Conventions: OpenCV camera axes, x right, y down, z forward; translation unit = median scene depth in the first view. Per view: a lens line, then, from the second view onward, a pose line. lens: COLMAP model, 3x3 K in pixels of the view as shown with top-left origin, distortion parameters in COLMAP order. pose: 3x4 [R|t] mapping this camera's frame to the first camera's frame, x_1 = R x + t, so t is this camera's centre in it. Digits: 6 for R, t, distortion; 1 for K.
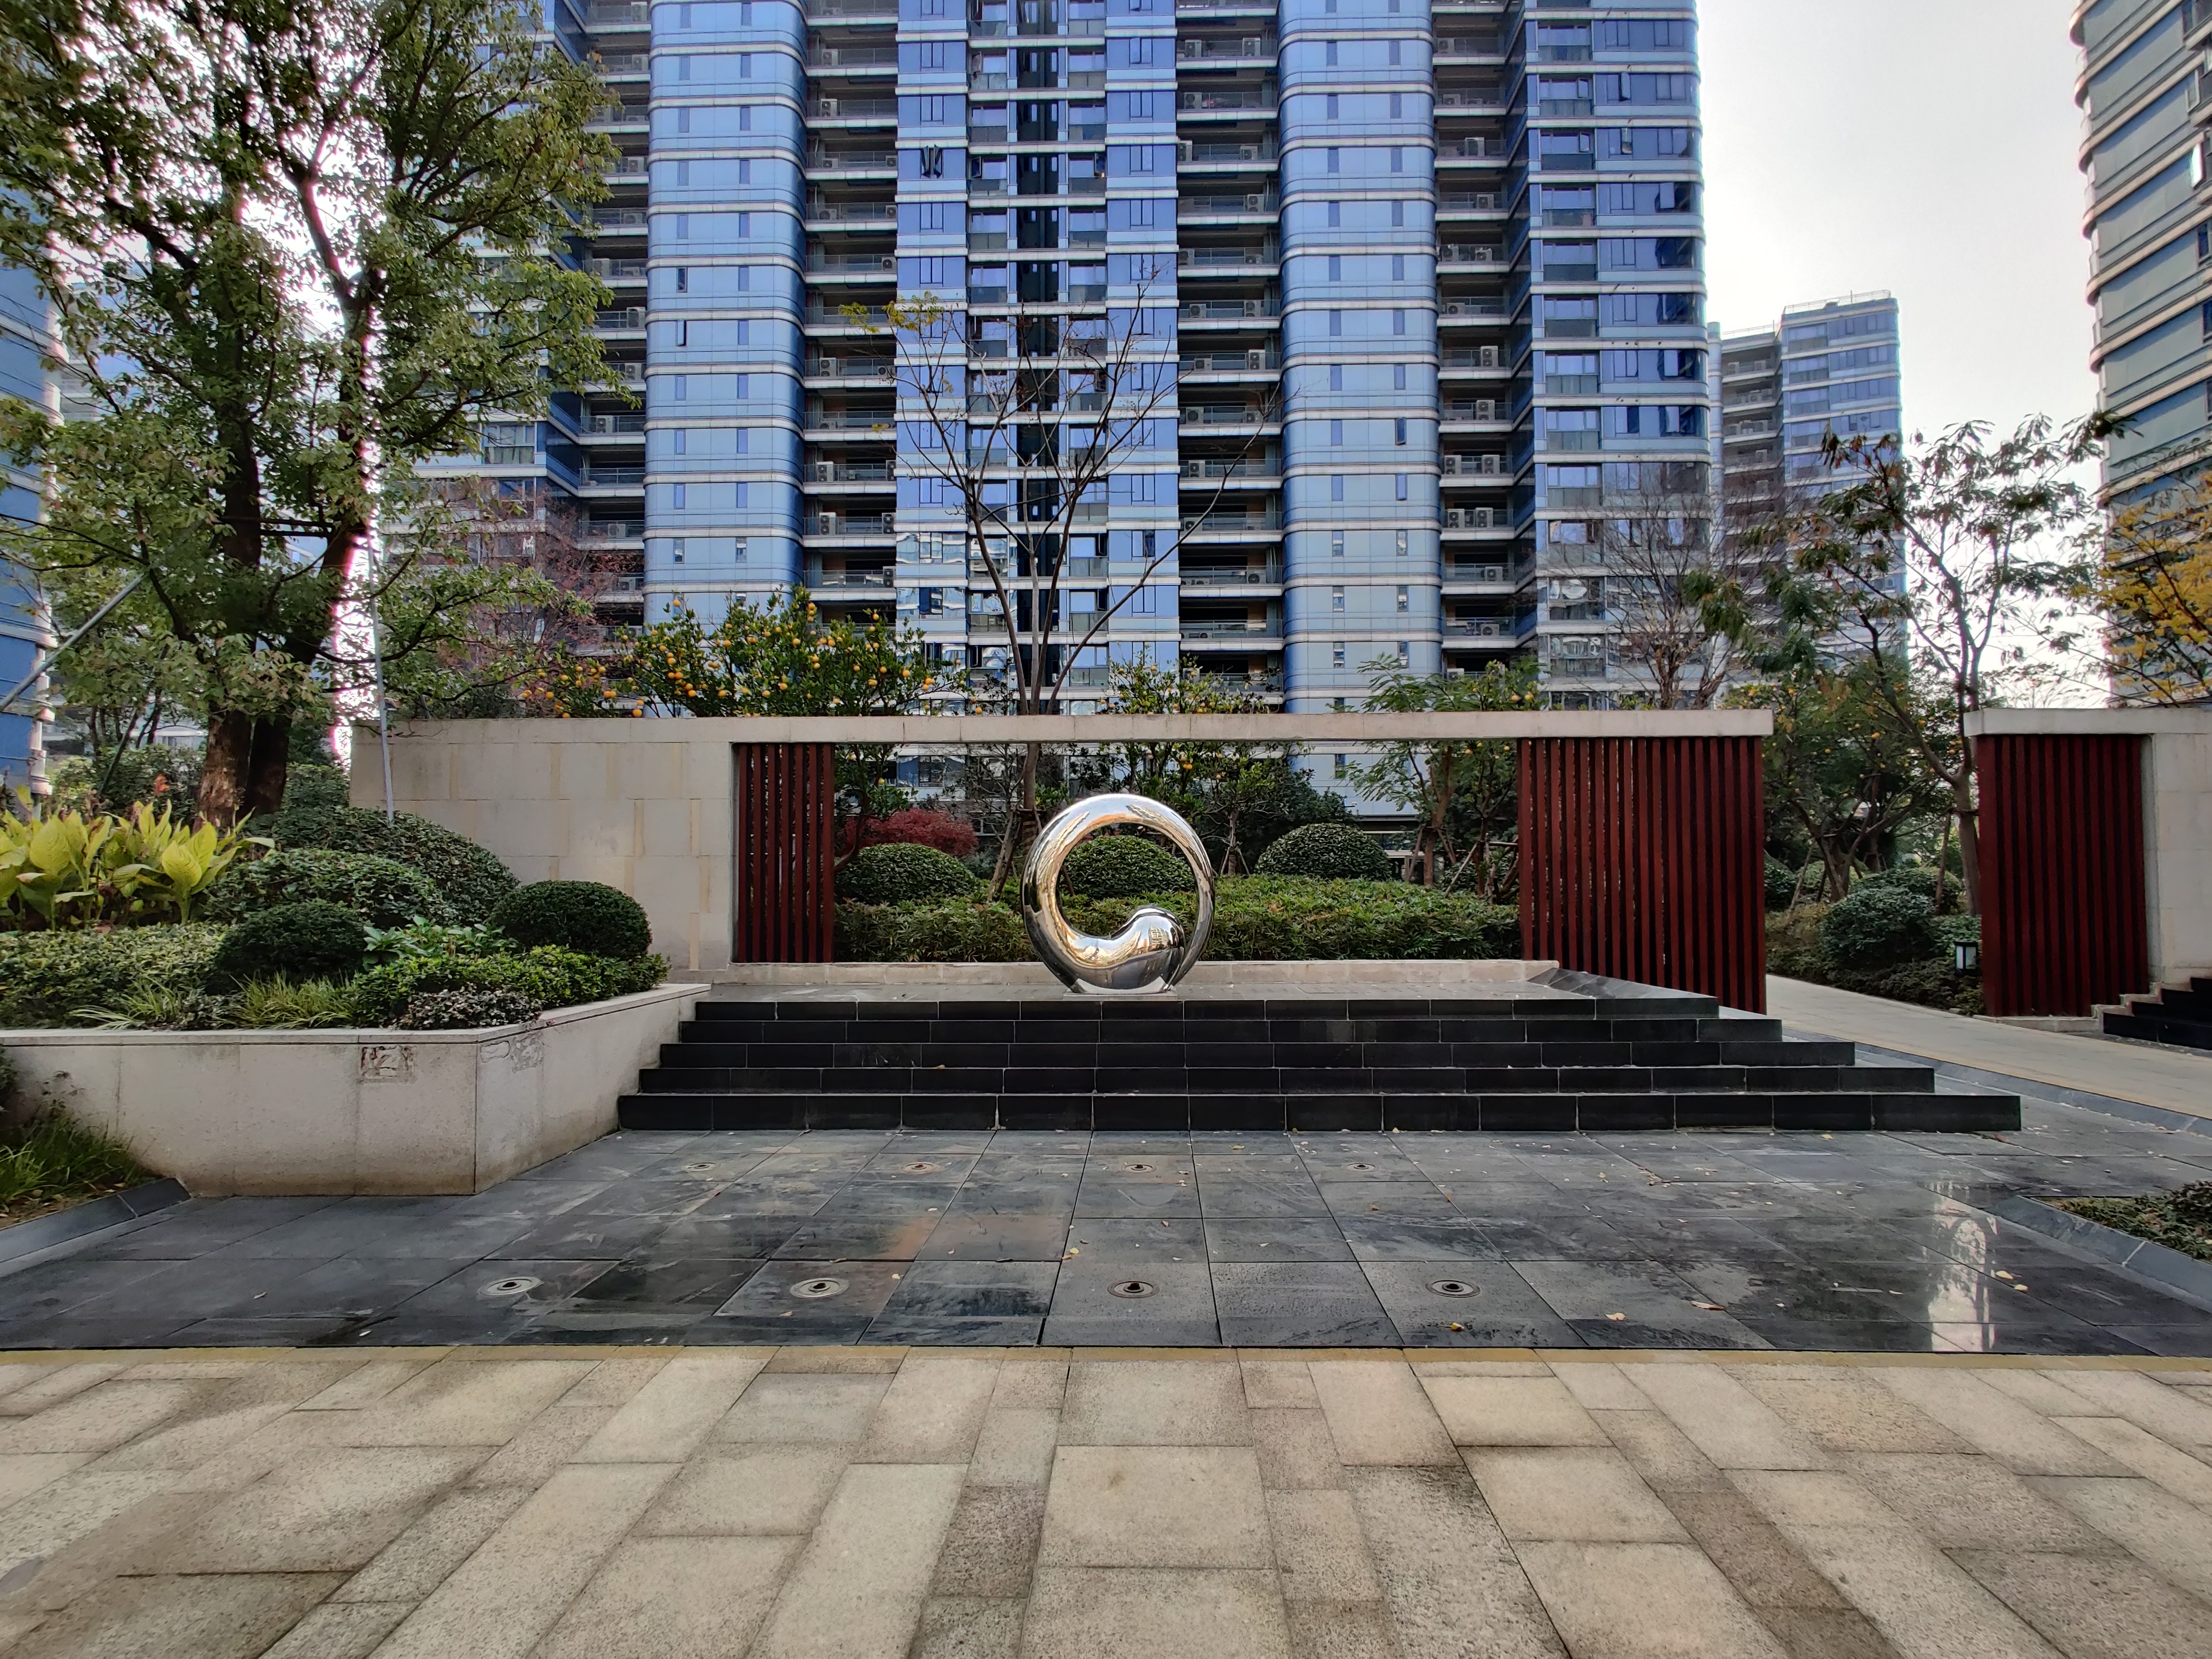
lens RADIAL K [[1093.6, 0, 1111.8], [0, 1093.6, 834.8], [0, 0, 1]] dist [-0.002352, -0.000131]
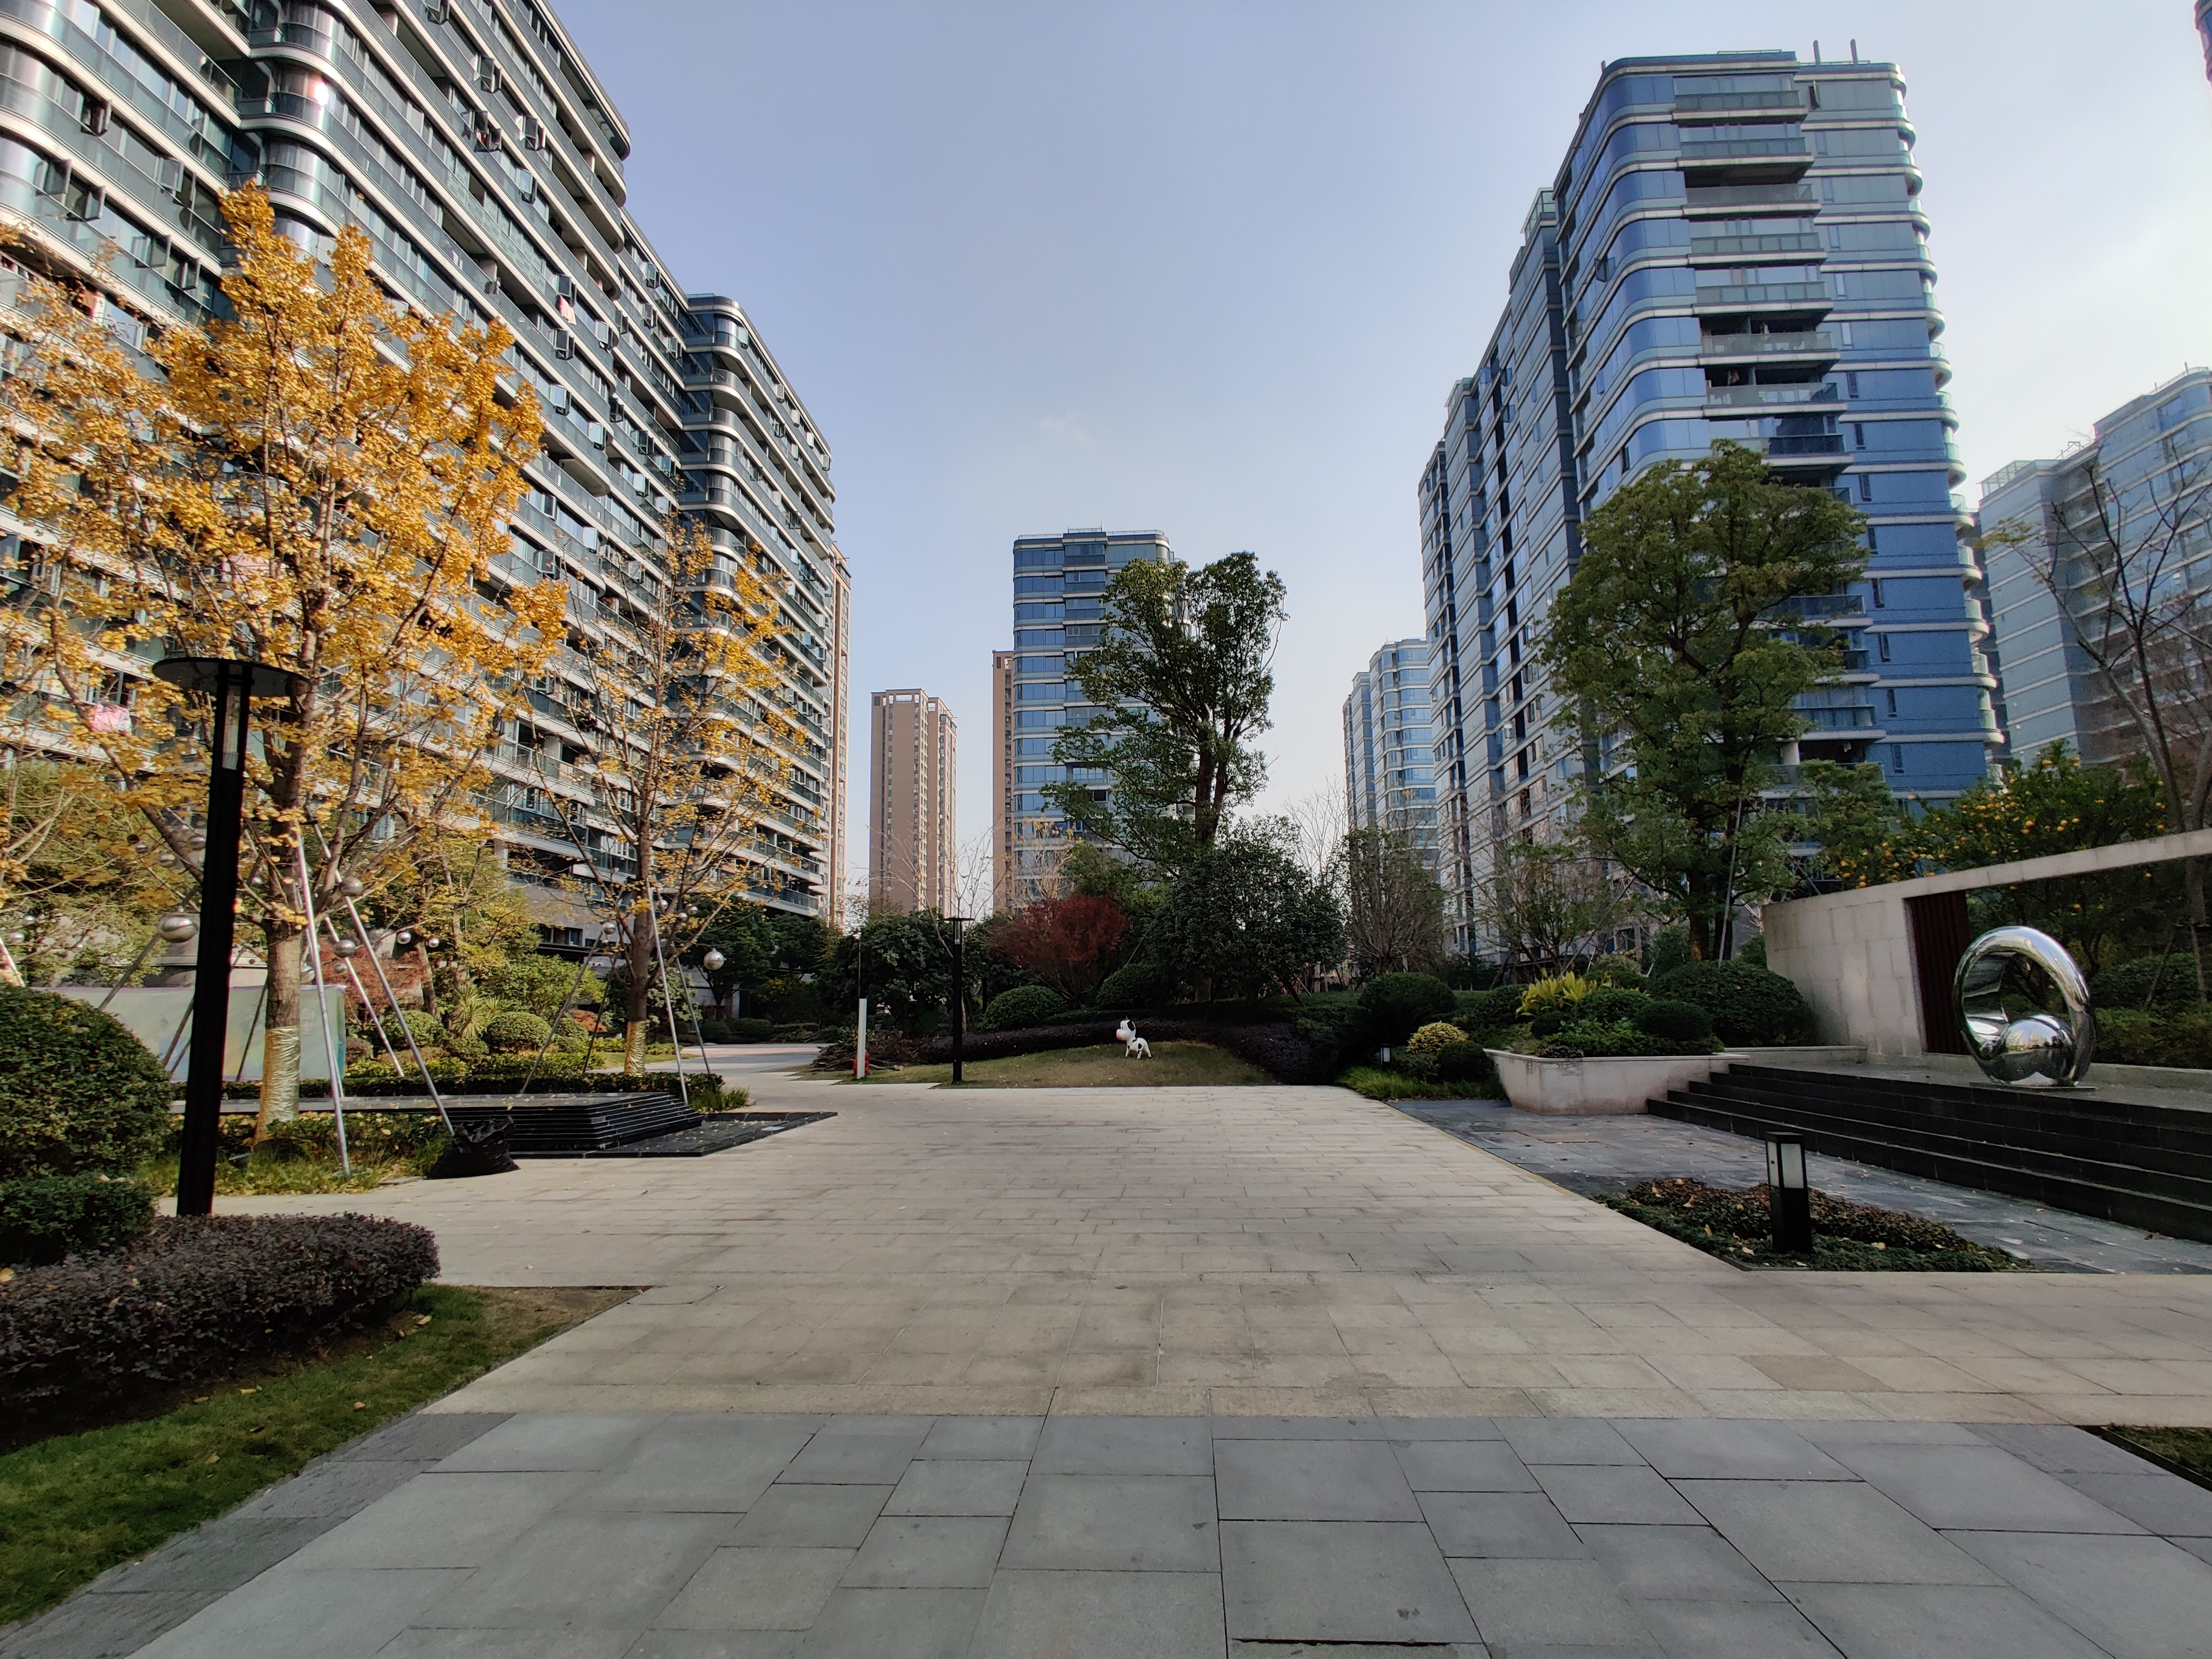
lens RADIAL K [[1093.6, 0, 1116.6], [0, 1093.6, 842.7], [0, 0, 1]] dist [-0.002352, -0.000131]
pose [[-0.029481, -0.138711, -0.989894, 1.212516], [0.053342, 0.988695, -0.140132, -0.012744], [0.998141, -0.056934, -0.021749, 0.006816]]
